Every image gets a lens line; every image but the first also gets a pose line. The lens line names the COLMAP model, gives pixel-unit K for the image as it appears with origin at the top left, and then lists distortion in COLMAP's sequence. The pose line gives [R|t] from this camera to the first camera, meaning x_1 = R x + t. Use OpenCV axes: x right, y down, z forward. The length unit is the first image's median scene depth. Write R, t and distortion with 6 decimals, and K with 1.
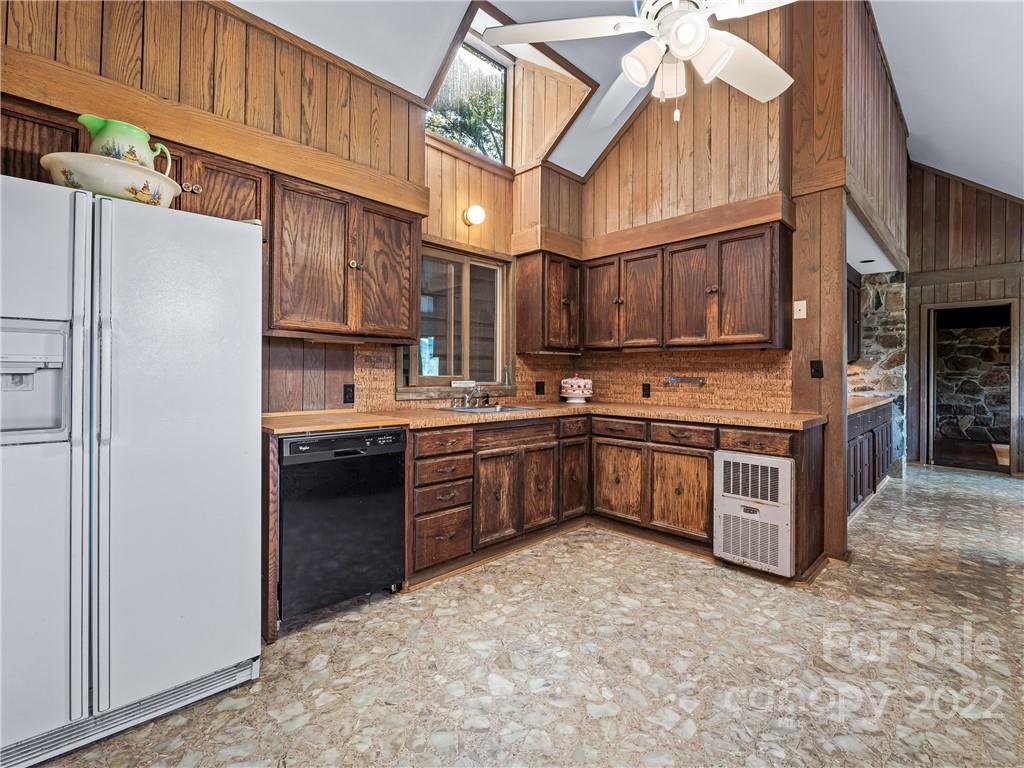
lens RADIAL K [[448.8, 0, 510.2], [0, 448.8, 368.3], [0, 0, 1]] dist [-0.000254, -0.001110]
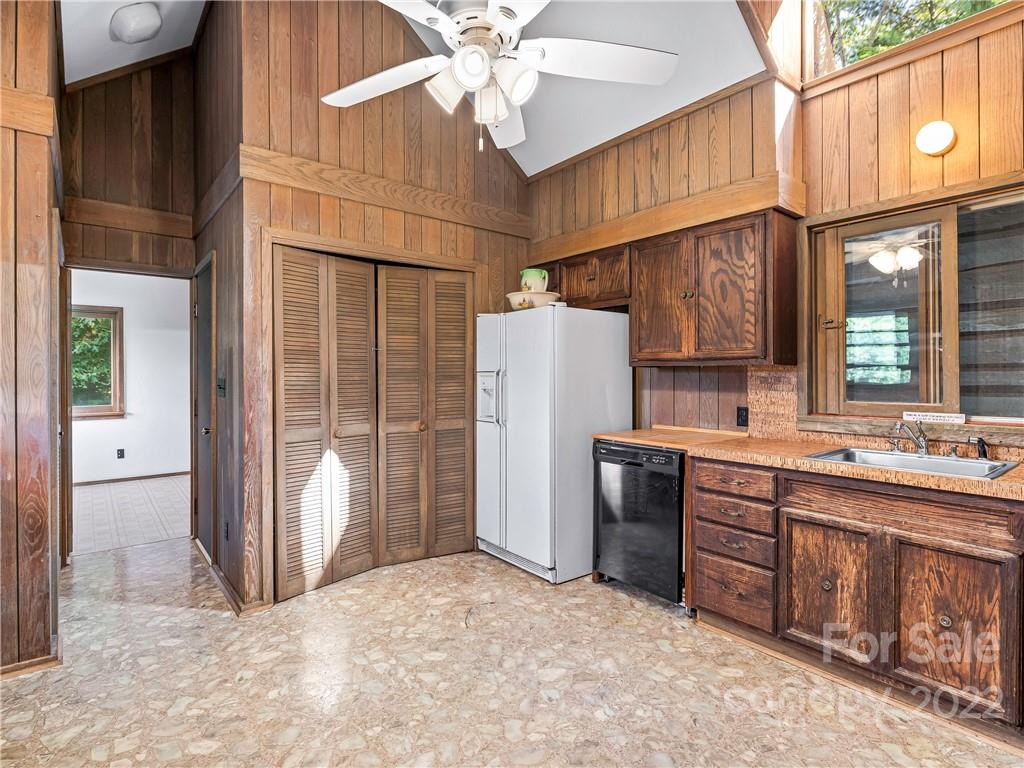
lens RADIAL K [[469.8, 0, 511.9], [0, 469.8, 377.1], [0, 0, 1]] dist [-0.001950, -0.000135]
pose [[-0.030736, -0.006614, -0.999506, 0.733032], [0.010991, 0.999915, -0.006955, -0.029736], [0.999467, -0.011199, -0.030660, 0.583342]]
